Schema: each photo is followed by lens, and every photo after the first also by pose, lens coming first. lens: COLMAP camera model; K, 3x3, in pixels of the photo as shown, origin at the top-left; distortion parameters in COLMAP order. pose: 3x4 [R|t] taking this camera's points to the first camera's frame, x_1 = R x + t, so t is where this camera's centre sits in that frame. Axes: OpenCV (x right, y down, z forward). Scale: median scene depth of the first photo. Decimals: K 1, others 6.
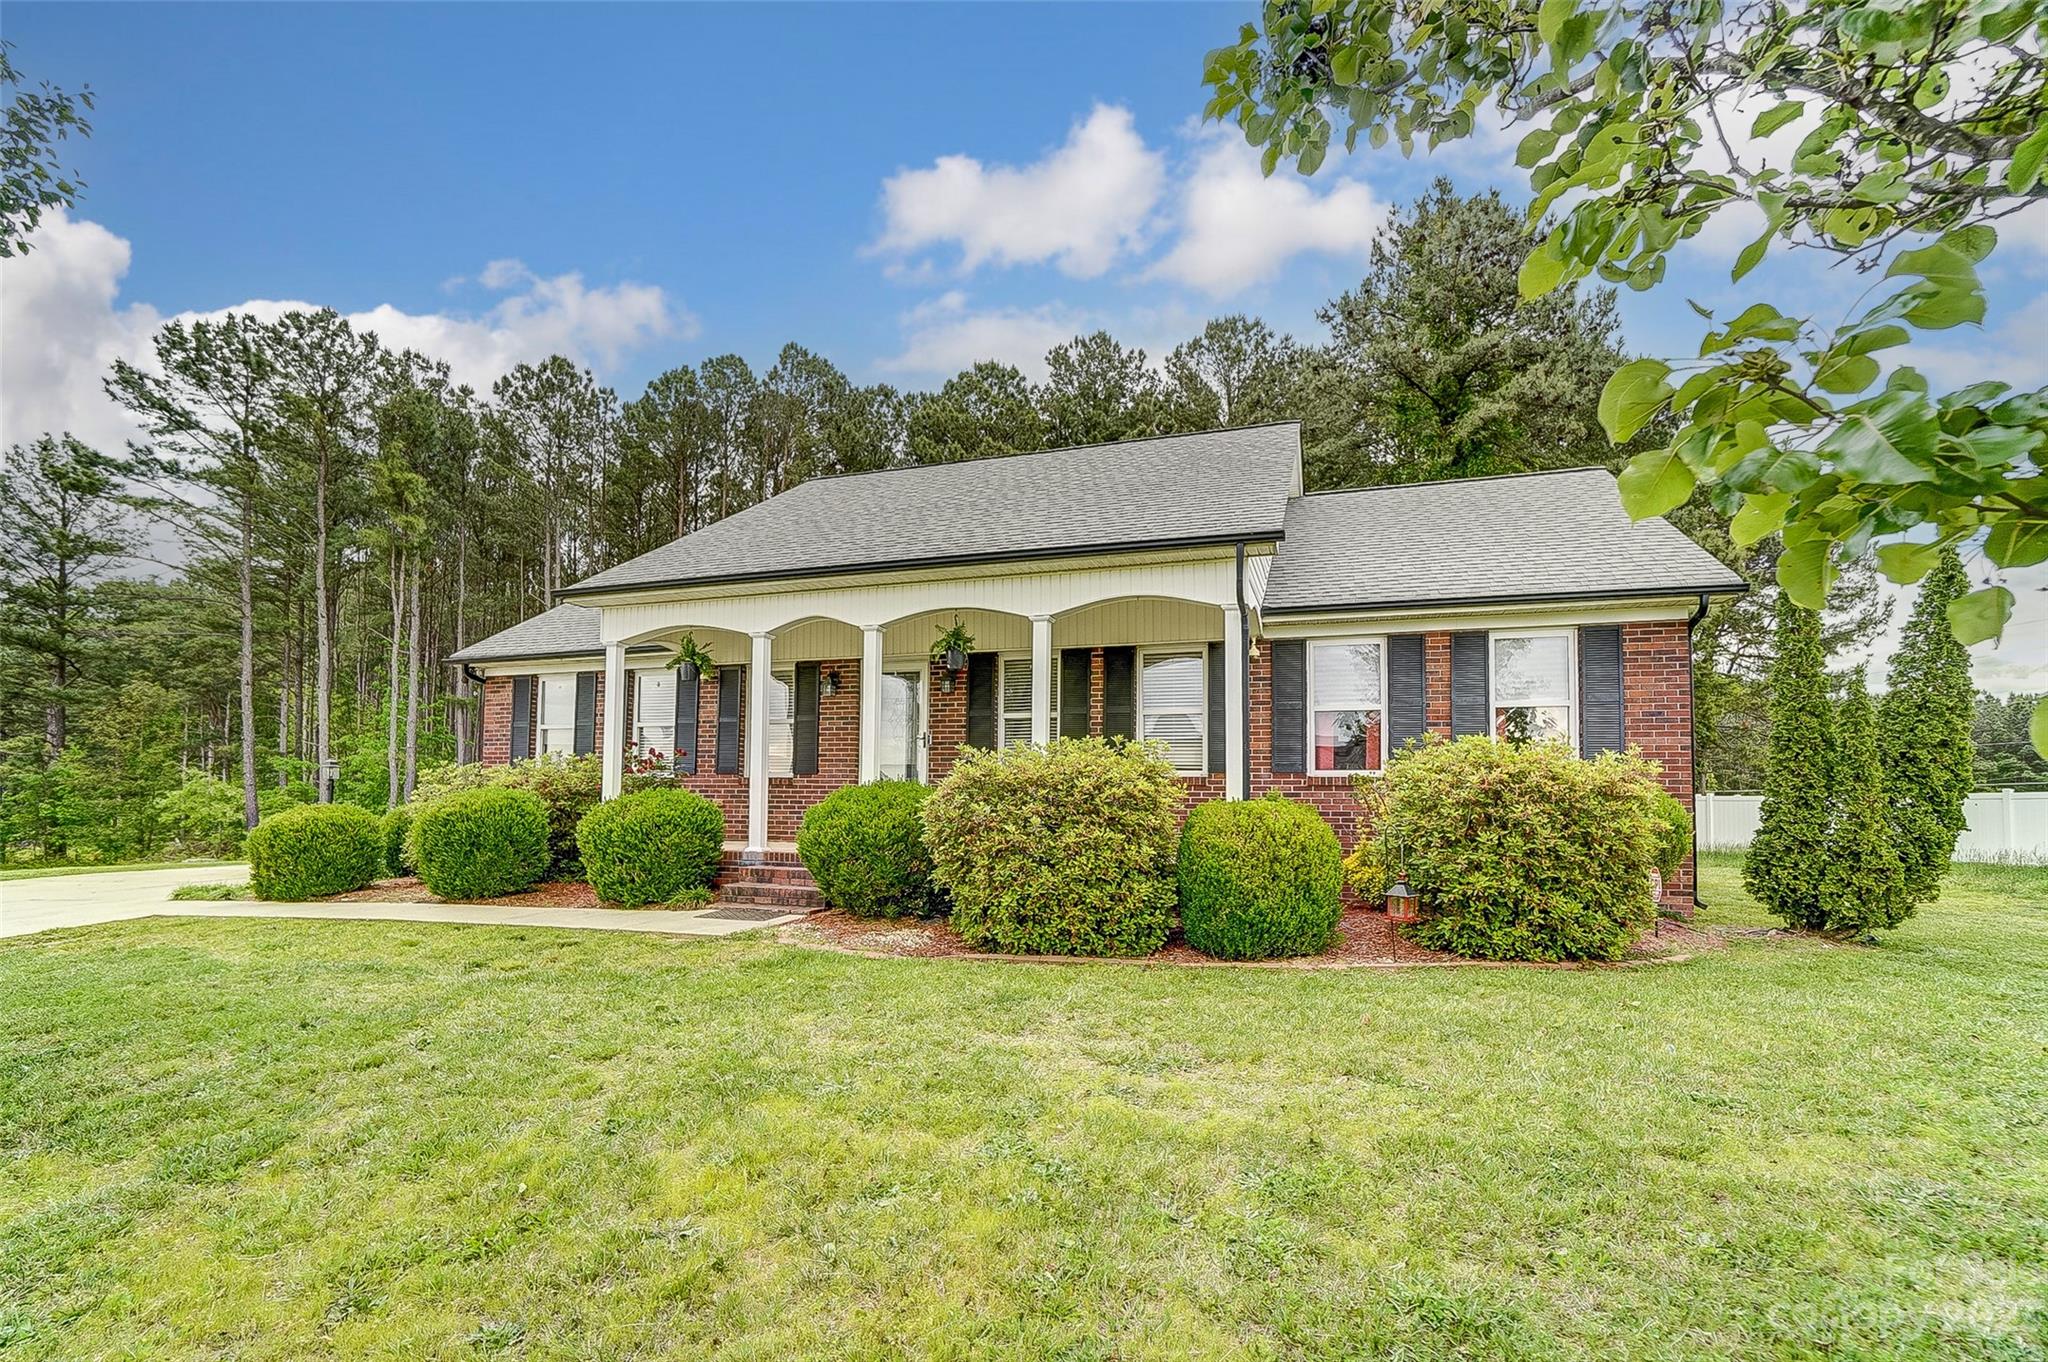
lens RADIAL K [[934.0, 0, 1017.1], [0, 934.0, 687.5], [0, 0, 1]] dist [-0.023633, 0.013497]
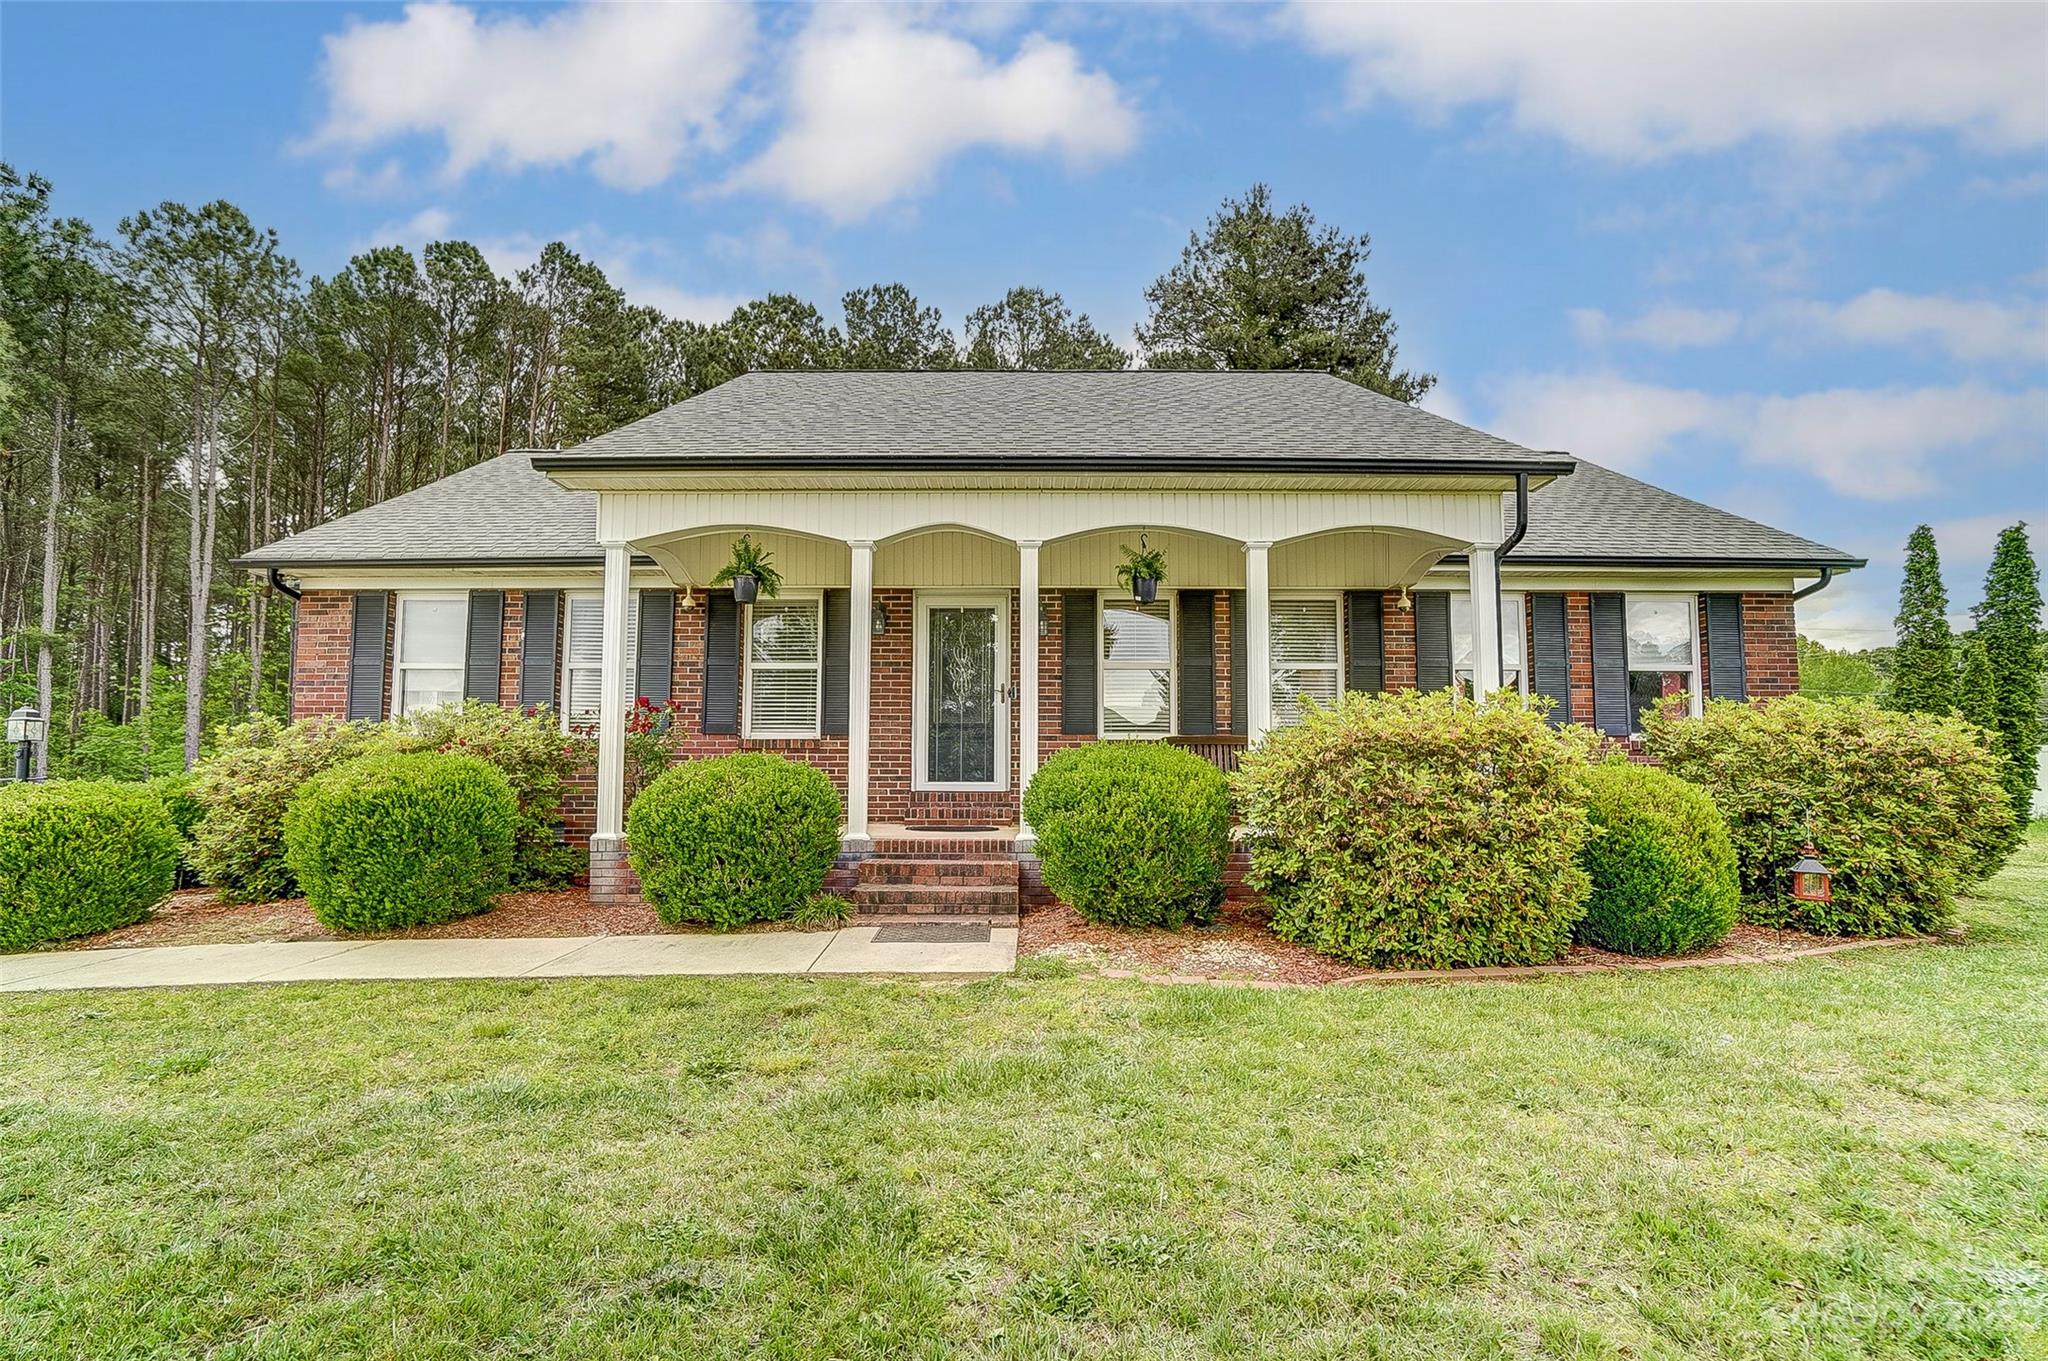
lens RADIAL K [[906.7, 0, 1014.3], [0, 906.7, 663.9], [0, 0, 1]] dist [-0.028303, 0.012288]
pose [[0.948022, 0.030044, 0.316784, -0.289371], [-0.033660, 0.999416, 0.005948, 0.021842], [-0.316420, -0.016302, 0.948479, 0.213180]]
